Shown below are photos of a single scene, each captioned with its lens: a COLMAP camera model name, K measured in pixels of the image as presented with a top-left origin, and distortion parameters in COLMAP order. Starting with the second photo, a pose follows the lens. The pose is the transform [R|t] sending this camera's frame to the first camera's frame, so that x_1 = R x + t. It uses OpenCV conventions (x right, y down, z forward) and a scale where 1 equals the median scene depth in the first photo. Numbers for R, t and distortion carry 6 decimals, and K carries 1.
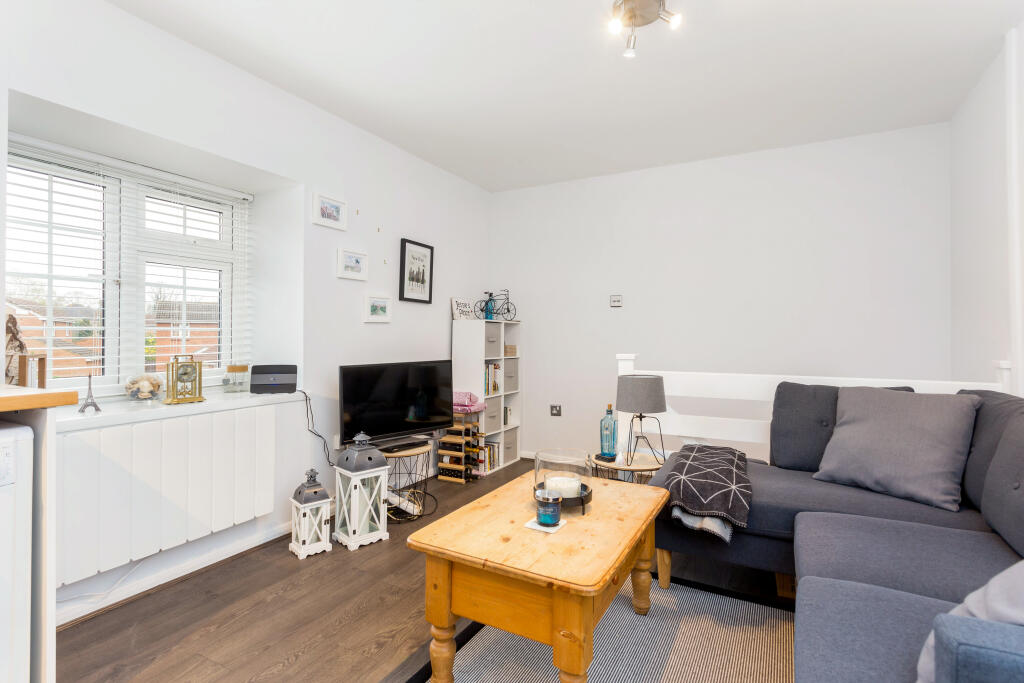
lens RADIAL K [[491.9, 0, 507.7], [0, 491.9, 325.1], [0, 0, 1]] dist [0.005372, 0.000364]
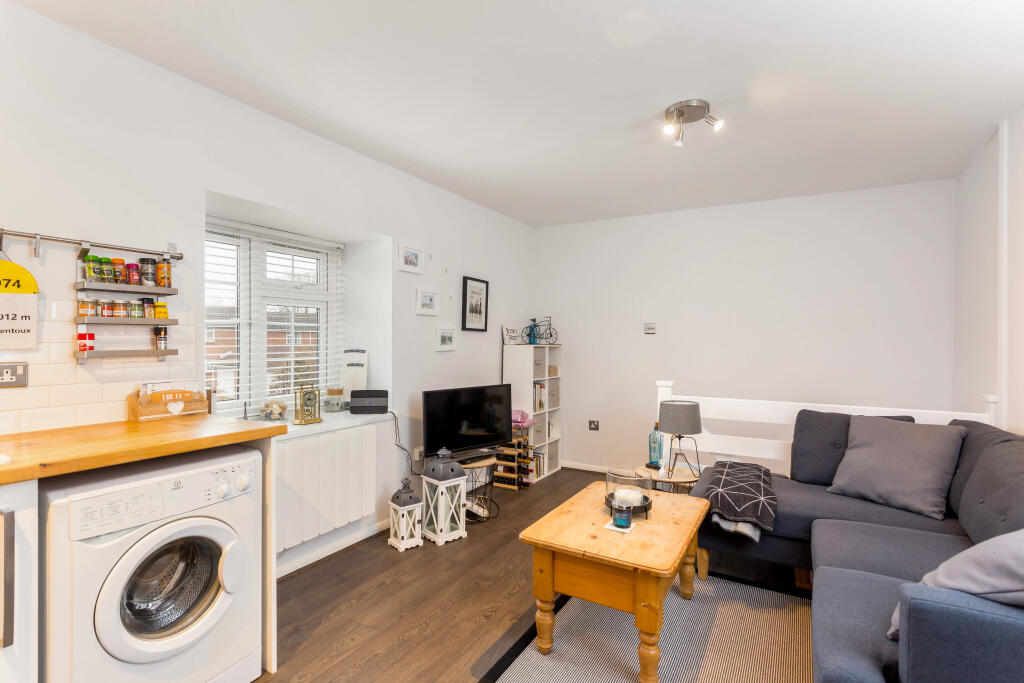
lens RADIAL K [[491.9, 0, 505.1], [0, 491.9, 334.8], [0, 0, 1]] dist [0.005372, 0.000364]
pose [[0.999618, 0.002561, -0.027511, -0.125400], [-0.002158, 0.999890, 0.014672, -0.081006], [0.027545, -0.014607, 0.999514, -0.204153]]
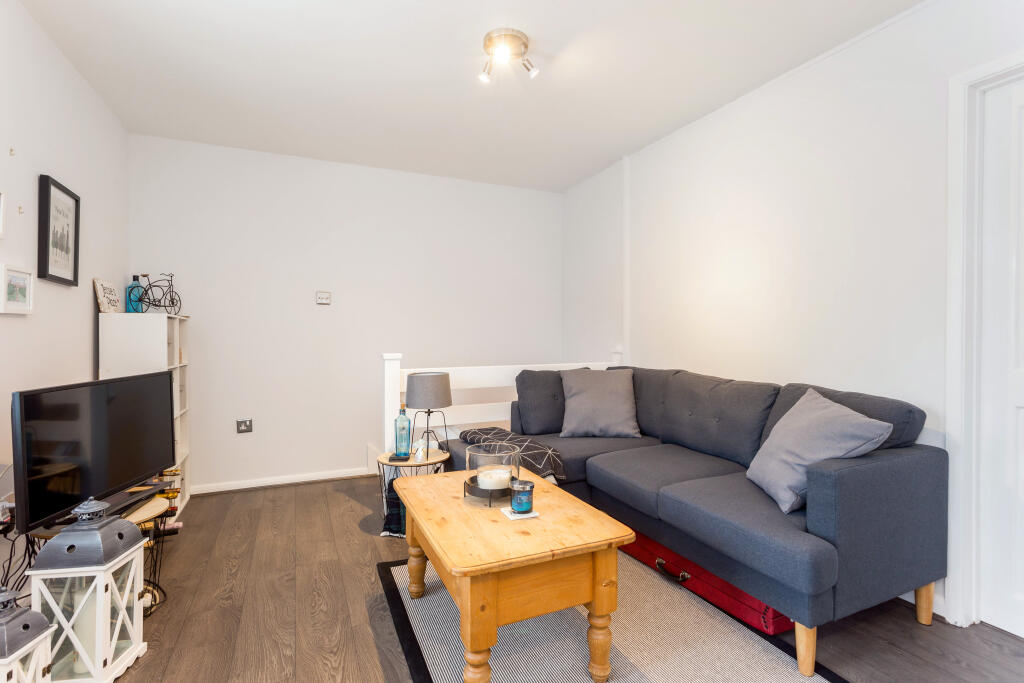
lens RADIAL K [[491.9, 0, 517.5], [0, 491.9, 336.5], [0, 0, 1]] dist [0.005372, 0.000364]
pose [[0.594644, -0.006580, 0.803962, -0.505979], [-0.014125, 0.999727, 0.018629, 0.002067], [-0.803865, -0.022433, 0.594389, 0.244451]]
